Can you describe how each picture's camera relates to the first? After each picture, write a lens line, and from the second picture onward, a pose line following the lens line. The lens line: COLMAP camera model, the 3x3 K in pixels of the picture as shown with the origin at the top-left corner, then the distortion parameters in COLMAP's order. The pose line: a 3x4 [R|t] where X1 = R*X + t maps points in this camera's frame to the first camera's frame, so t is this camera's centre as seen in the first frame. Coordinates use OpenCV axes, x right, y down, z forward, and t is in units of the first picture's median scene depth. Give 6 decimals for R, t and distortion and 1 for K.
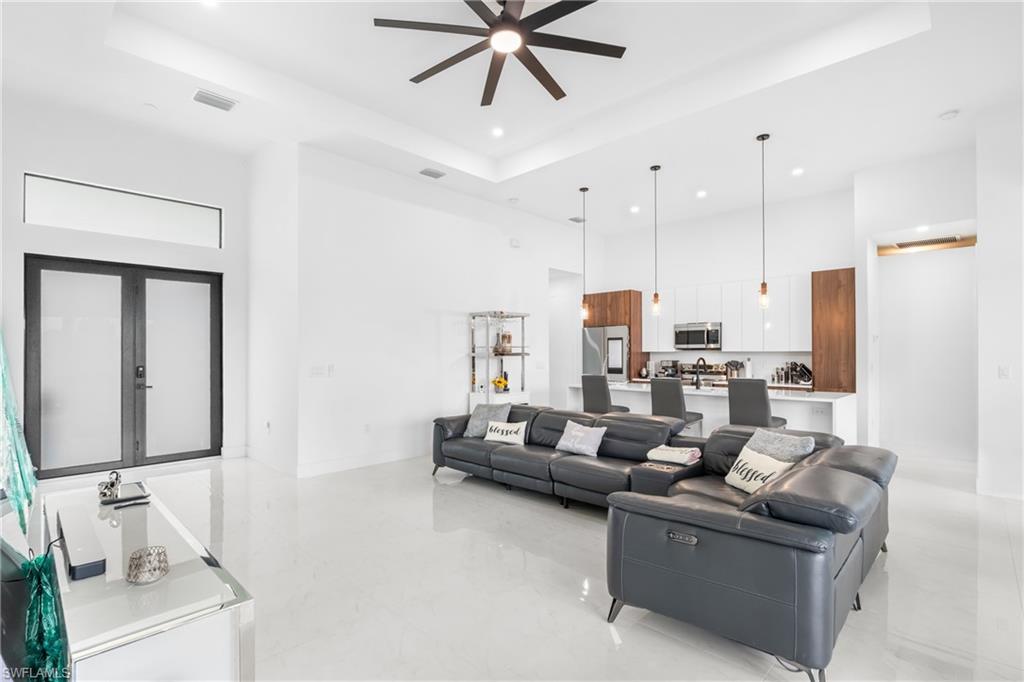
lens RADIAL K [[474.9, 0, 512.0], [0, 474.9, 347.0], [0, 0, 1]] dist [-0.022165, 0.000307]
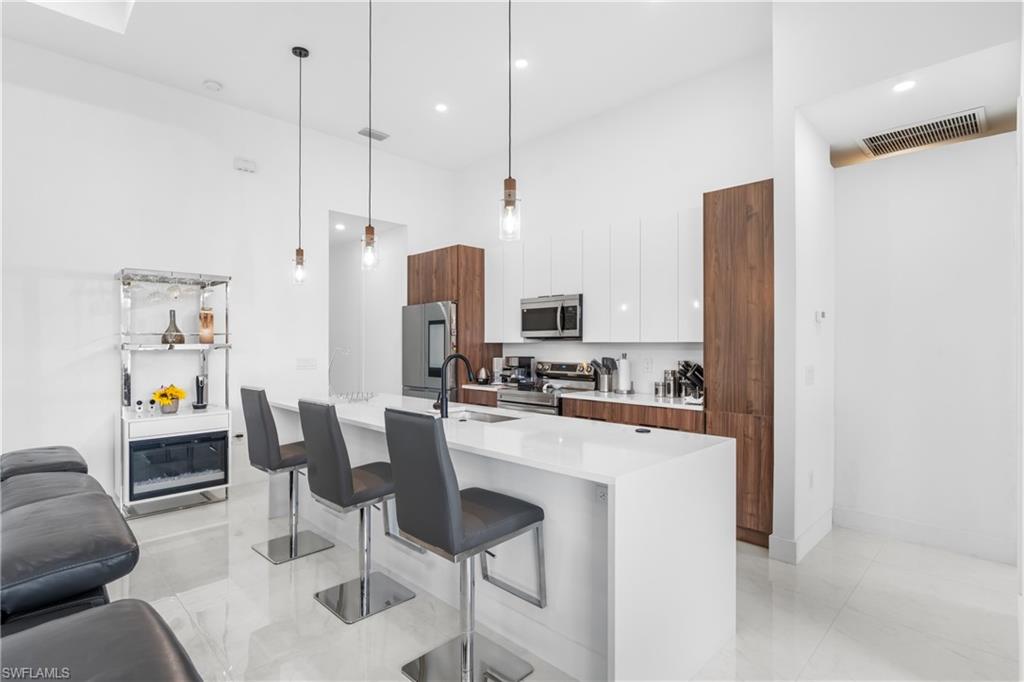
lens RADIAL K [[503.6, 0, 511.8], [0, 503.6, 341.5], [0, 0, 1]] dist [-0.018372, -0.000675]
pose [[0.999931, 0.001580, -0.011597, 0.357699], [-0.001509, 0.999980, 0.006161, 0.004722], [0.011607, -0.006143, 0.999914, 0.357919]]
